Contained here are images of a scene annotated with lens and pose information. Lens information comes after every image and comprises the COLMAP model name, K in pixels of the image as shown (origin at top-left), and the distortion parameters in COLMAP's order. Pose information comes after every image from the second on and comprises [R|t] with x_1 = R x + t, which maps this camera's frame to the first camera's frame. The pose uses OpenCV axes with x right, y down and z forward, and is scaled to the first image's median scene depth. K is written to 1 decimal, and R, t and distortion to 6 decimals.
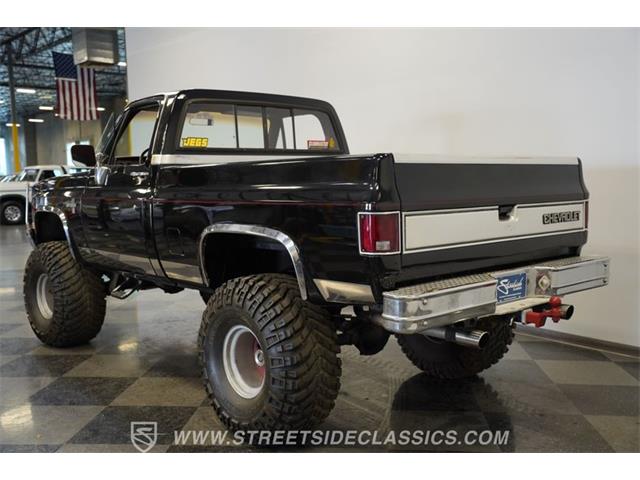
lens RADIAL K [[636.1, 0, 320.0], [0, 636.1, 240.0], [0, 0, 1]] dist [0.025639, 0.014109]
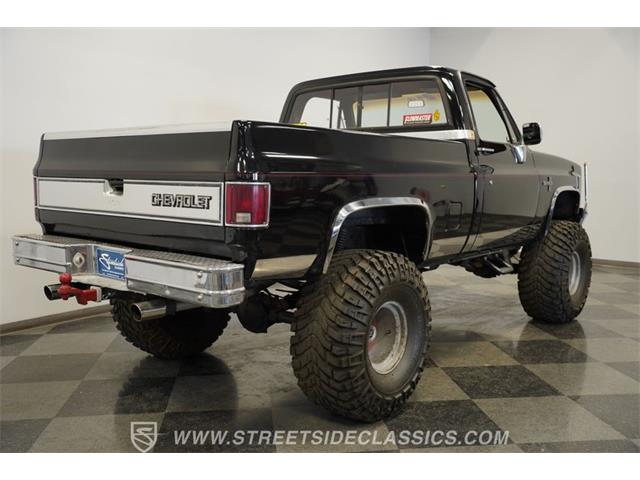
lens RADIAL K [[606.4, 0, 320.0], [0, 606.4, 240.0], [0, 0, 1]] dist [0.012541, 0.011683]
pose [[0.149082, 0.124199, -0.980994, 1.052557], [-0.106775, 0.988302, 0.108898, -0.081432], [0.983043, 0.088511, 0.160600, 0.975762]]
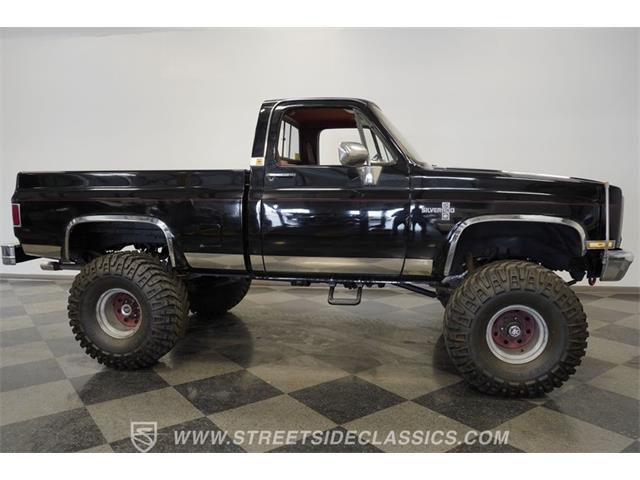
lens RADIAL K [[508.8, 0, 320.0], [0, 508.8, 240.0], [0, 0, 1]] dist [-0.081034, 0.001603]
pose [[-0.786756, 0.089424, -0.610752, 0.545110], [-0.045564, 0.978338, 0.201939, -0.225056], [0.615580, 0.186705, -0.765639, 2.175088]]
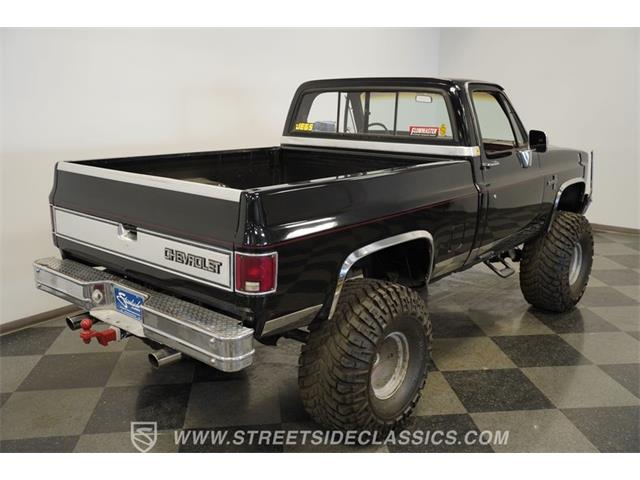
lens RADIAL K [[601.8, 0, 320.0], [0, 601.8, 240.0], [0, 0, 1]] dist [0.007692, 0.002766]
pose [[0.133583, 0.245392, -0.960176, 1.049102], [-0.103188, 0.967037, 0.232790, -0.237943], [0.985651, 0.067982, 0.154501, 0.964407]]
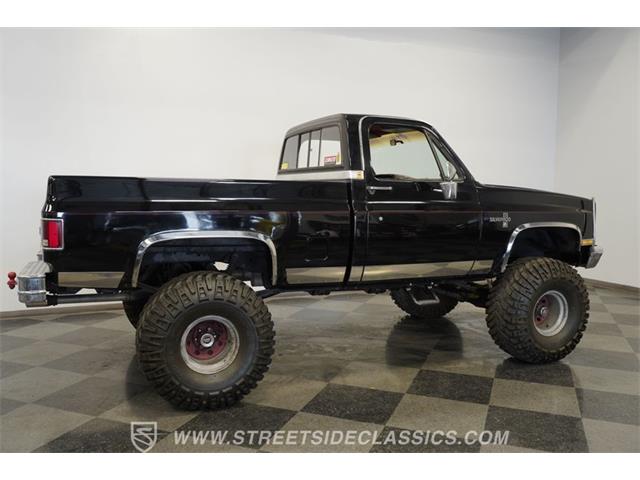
lens RADIAL K [[553.5, 0, 320.0], [0, 553.5, 240.0], [0, 0, 1]] dist [-0.050380, 0.001254]
pose [[-0.329463, 0.097629, -0.939107, 1.059000], [-0.101512, 0.985212, 0.138035, -0.188464], [0.938696, 0.140808, -0.314681, 1.650513]]
